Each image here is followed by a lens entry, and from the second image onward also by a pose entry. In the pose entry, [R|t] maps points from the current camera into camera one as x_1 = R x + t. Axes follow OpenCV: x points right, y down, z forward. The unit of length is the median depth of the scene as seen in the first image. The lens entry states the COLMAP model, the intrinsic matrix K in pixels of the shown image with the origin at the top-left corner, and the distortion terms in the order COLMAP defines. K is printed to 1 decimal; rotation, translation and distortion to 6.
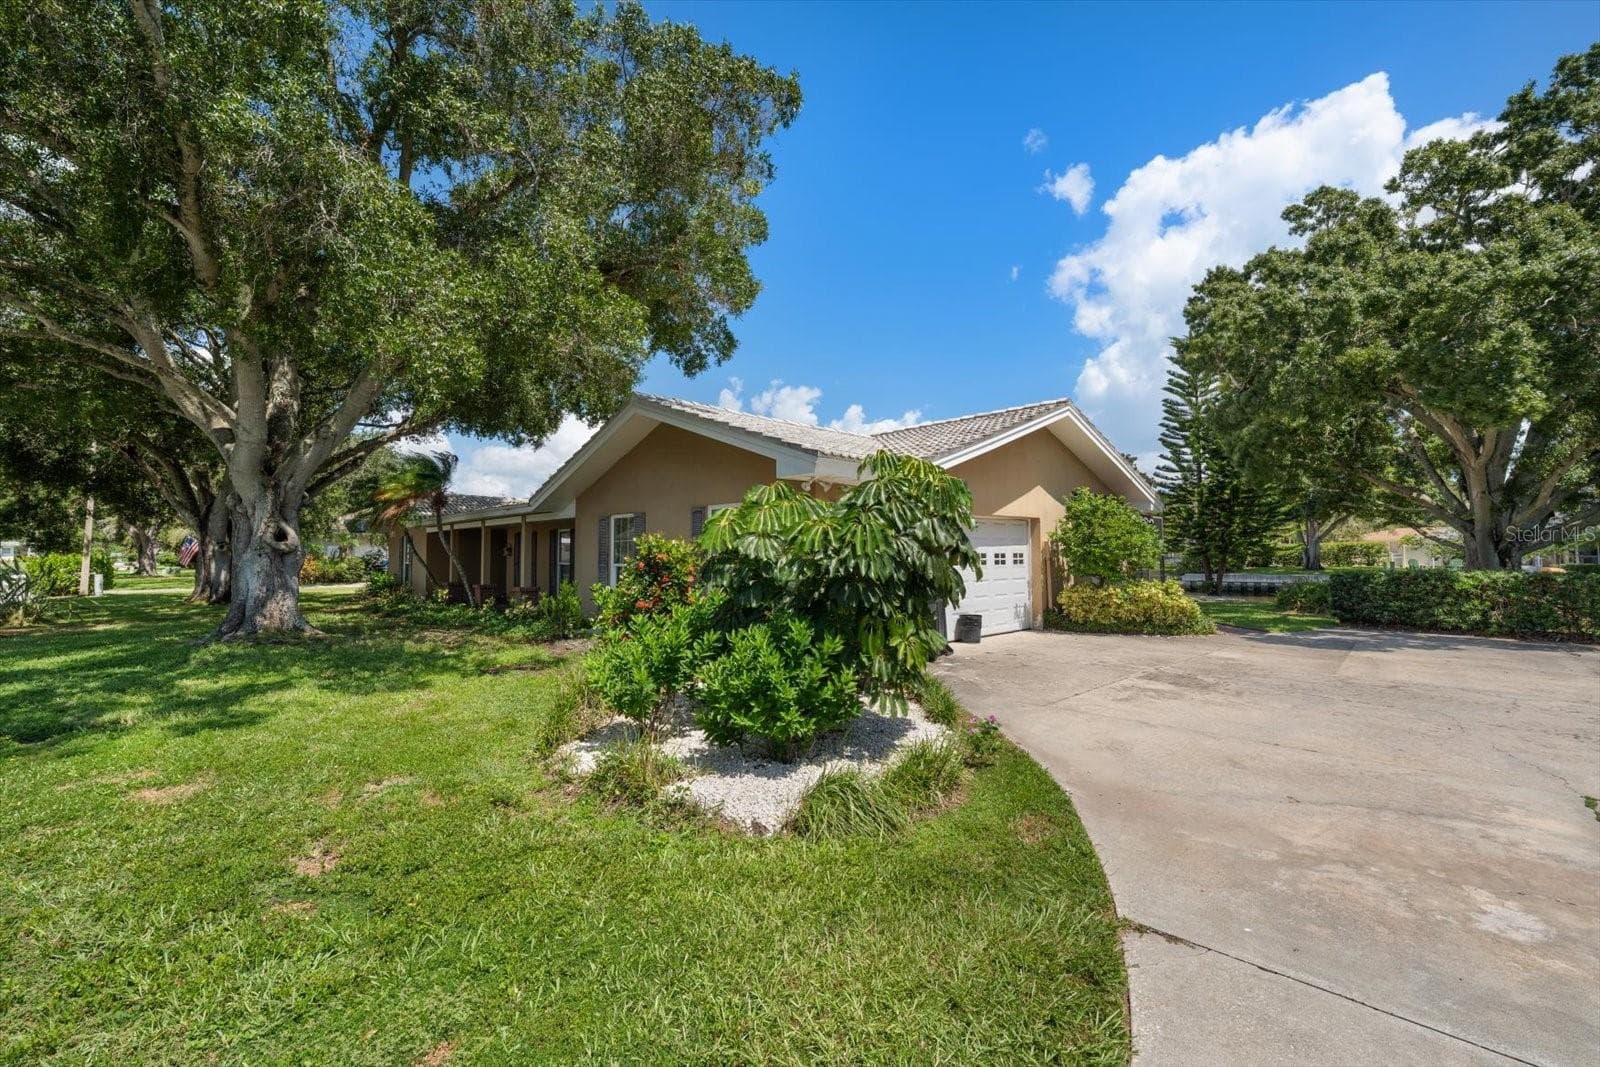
lens RADIAL K [[684.4, 0, 797.9], [0, 684.4, 534.3], [0, 0, 1]] dist [-0.001583, 0.000821]
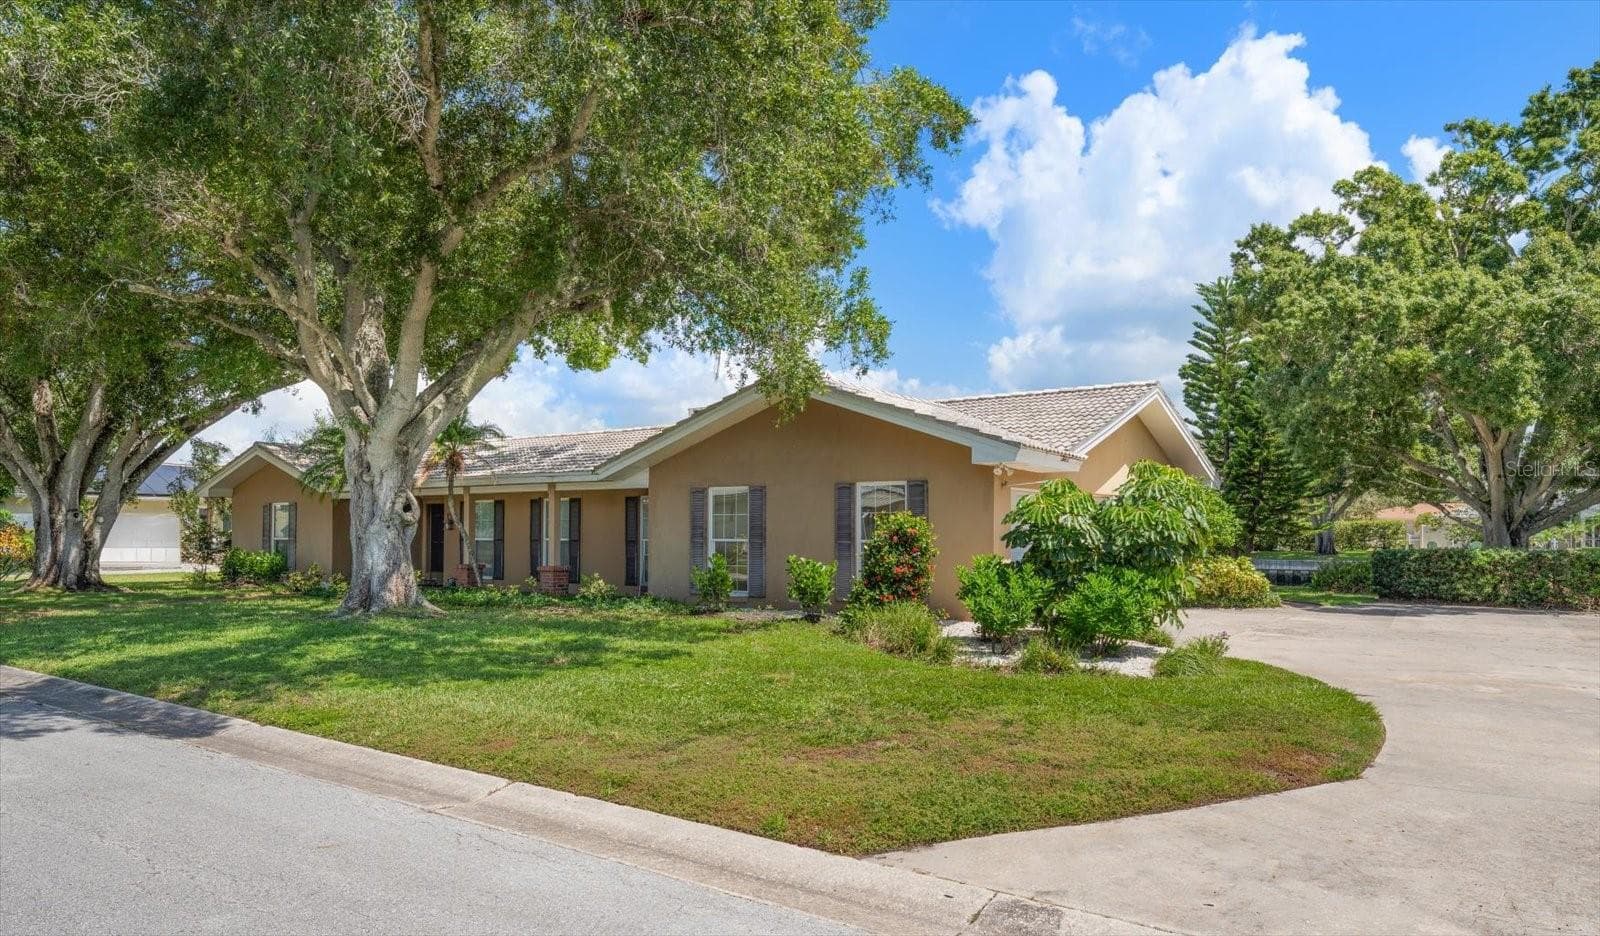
lens RADIAL K [[1040.0, 0, 811.7], [0, 1040.0, 529.1], [0, 0, 1]] dist [0.003527, -0.002544]
pose [[0.980332, 0.006816, 0.197238, -0.410378], [-0.011840, 0.999635, 0.024303, -0.006691], [-0.197001, -0.026160, 0.980054, -0.427553]]
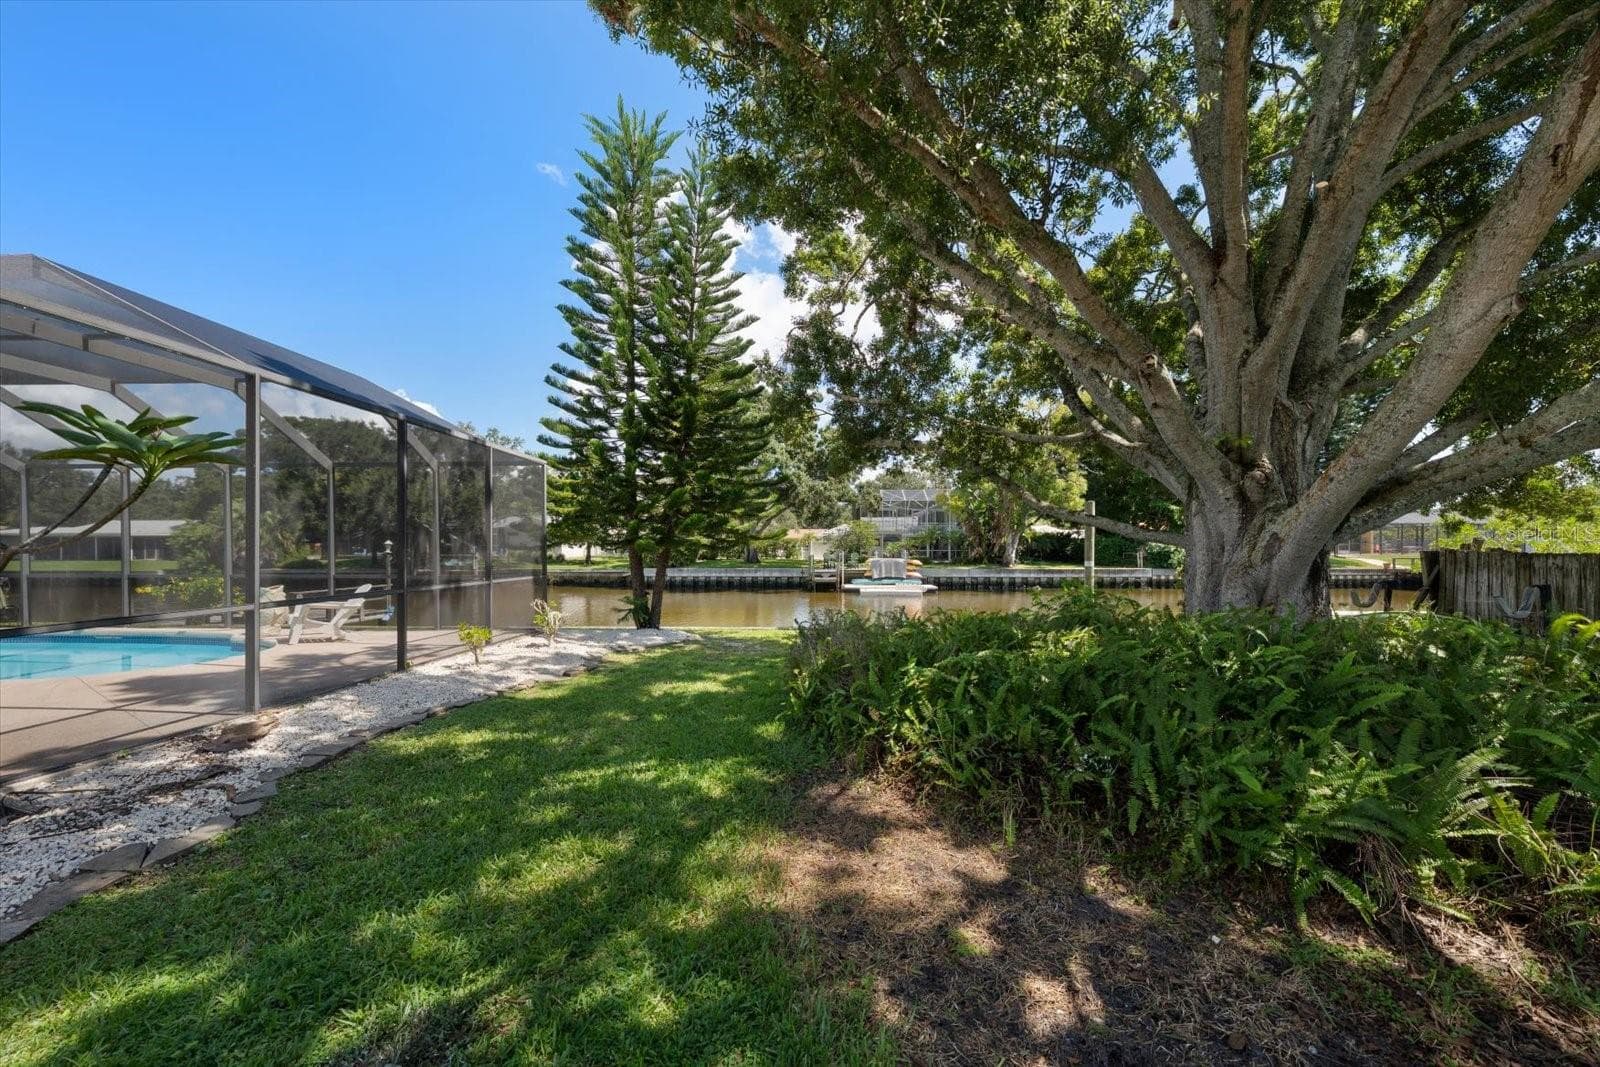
lens RADIAL K [[581.5, 0, 800.7], [0, 581.5, 548.6], [0, 0, 1]] dist [-0.000490, -0.000165]
pose [[0.727384, 0.006683, 0.686198, 0.786660], [-0.028459, 0.999386, 0.020434, 0.039438], [-0.685641, -0.034391, 0.727127, 1.216946]]
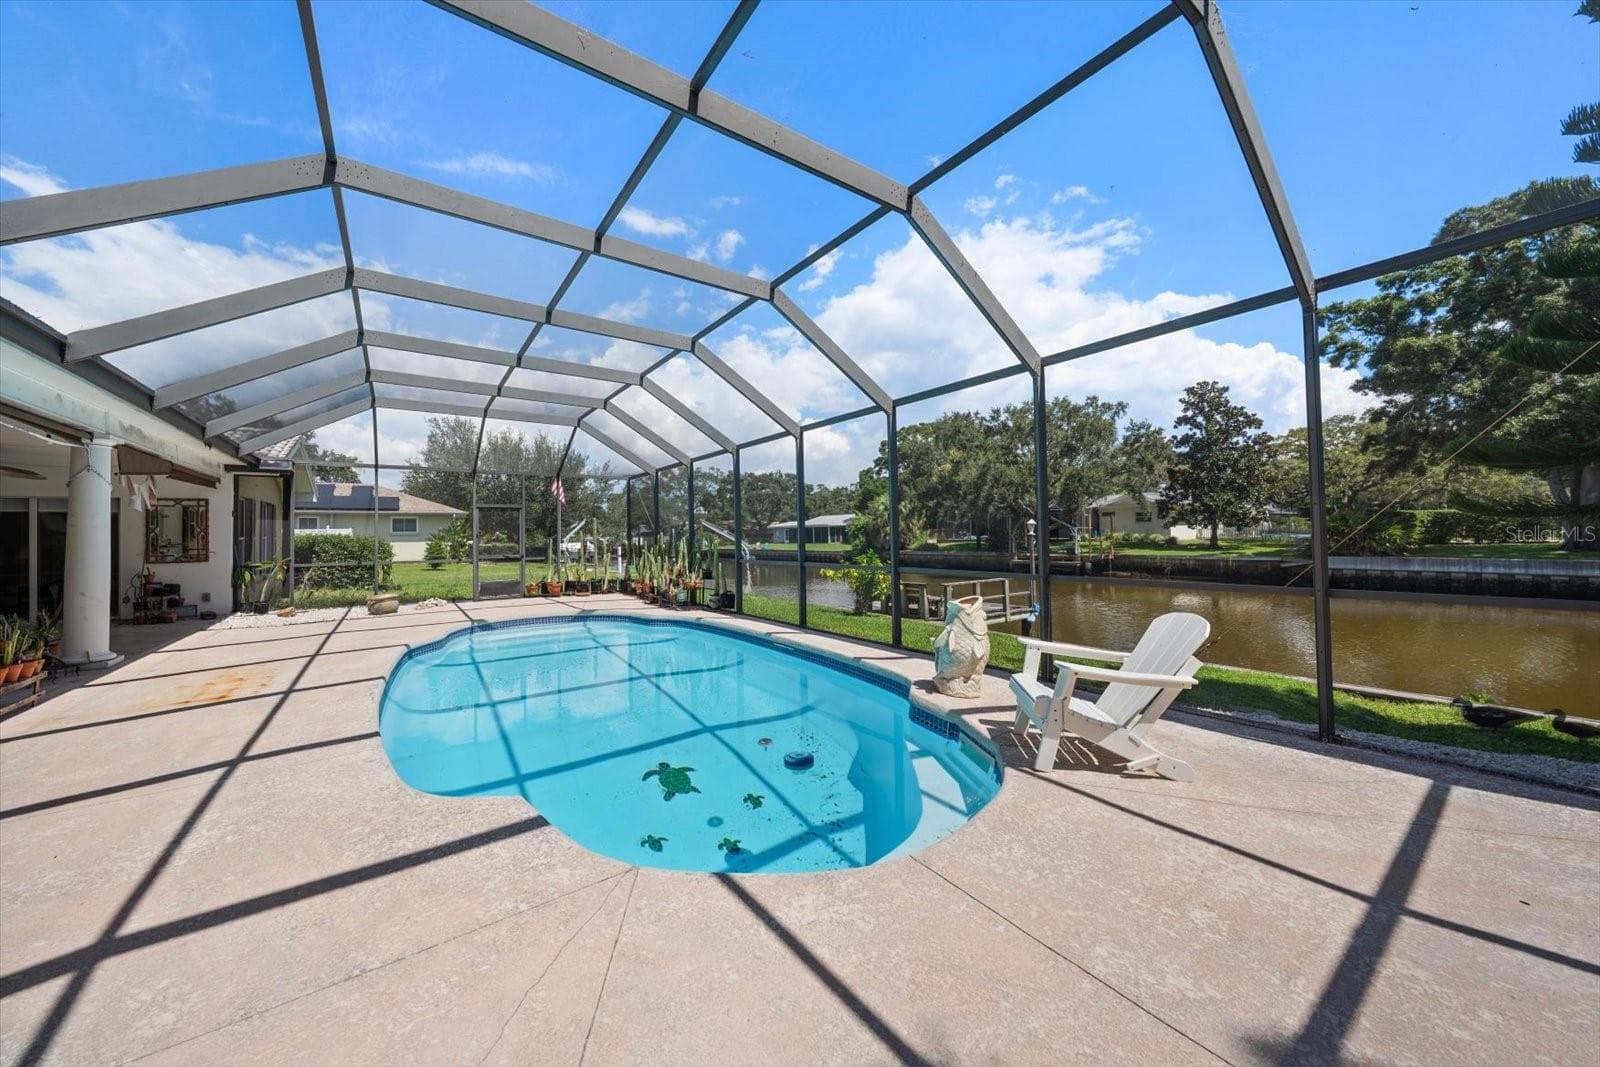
lens RADIAL K [[556.9, 0, 804.5], [0, 556.9, 531.4], [0, 0, 1]] dist [0.000217, -0.000008]
pose [[0.988671, -0.007798, -0.149895, 0.760690], [0.011844, 0.999589, 0.026113, 0.066143], [0.149630, -0.027592, 0.988357, 1.791688]]
